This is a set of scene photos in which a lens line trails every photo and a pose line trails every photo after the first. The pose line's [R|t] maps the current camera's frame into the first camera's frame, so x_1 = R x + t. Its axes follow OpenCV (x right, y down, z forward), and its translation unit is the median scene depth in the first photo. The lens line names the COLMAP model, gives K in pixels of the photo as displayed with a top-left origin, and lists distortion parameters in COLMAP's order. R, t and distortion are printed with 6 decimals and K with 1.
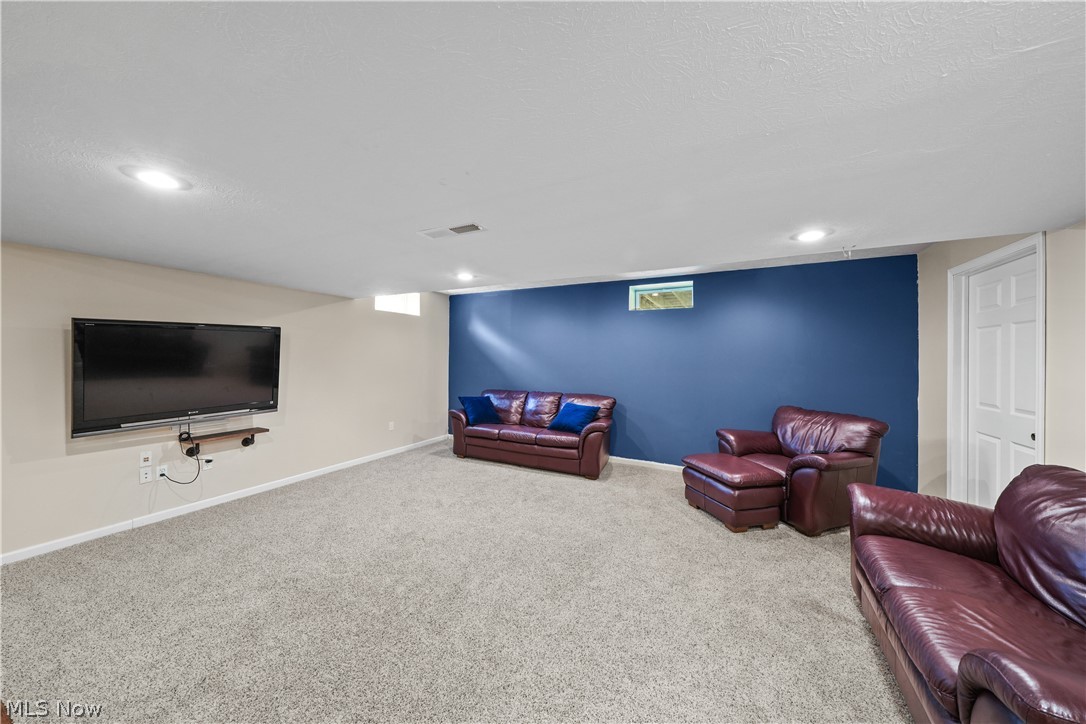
lens RADIAL K [[371.2, 0, 539.0], [0, 371.2, 361.0], [0, 0, 1]] dist [0.001770, 0.000062]
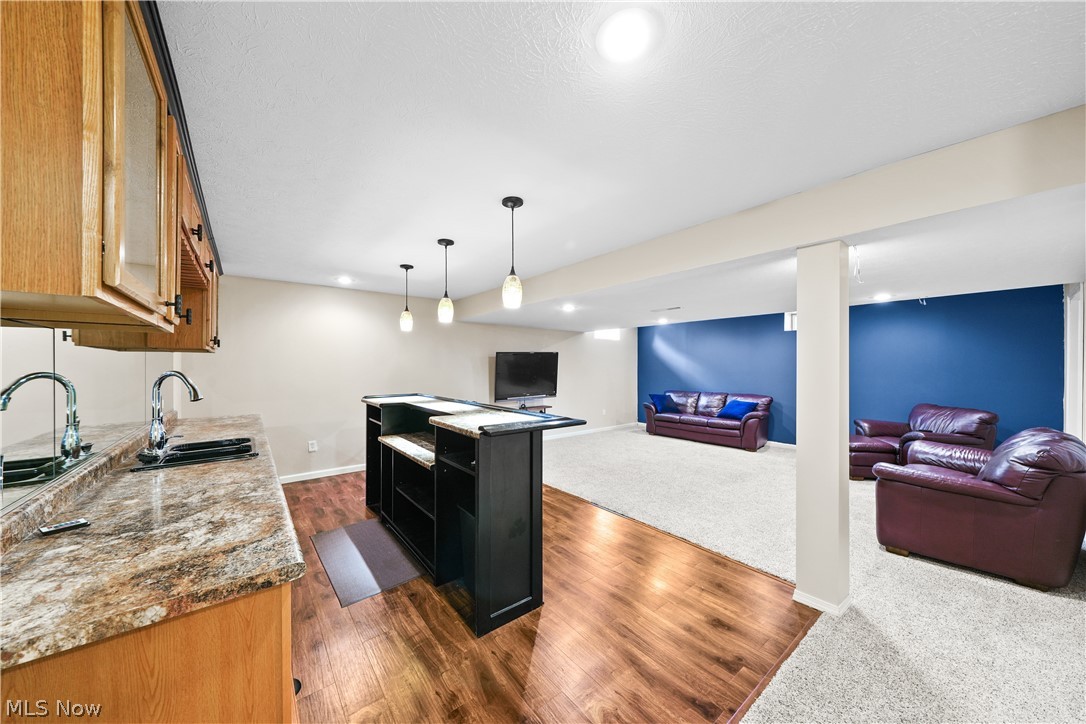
lens RADIAL K [[371.2, 0, 539.0], [0, 371.2, 361.0], [0, 0, 1]] dist [0.001770, 0.000062]
pose [[0.912742, -0.014623, -0.408274, -0.012592], [0.003468, 0.999601, -0.028048, 0.005090], [0.408521, 0.024185, 0.912428, -0.564869]]
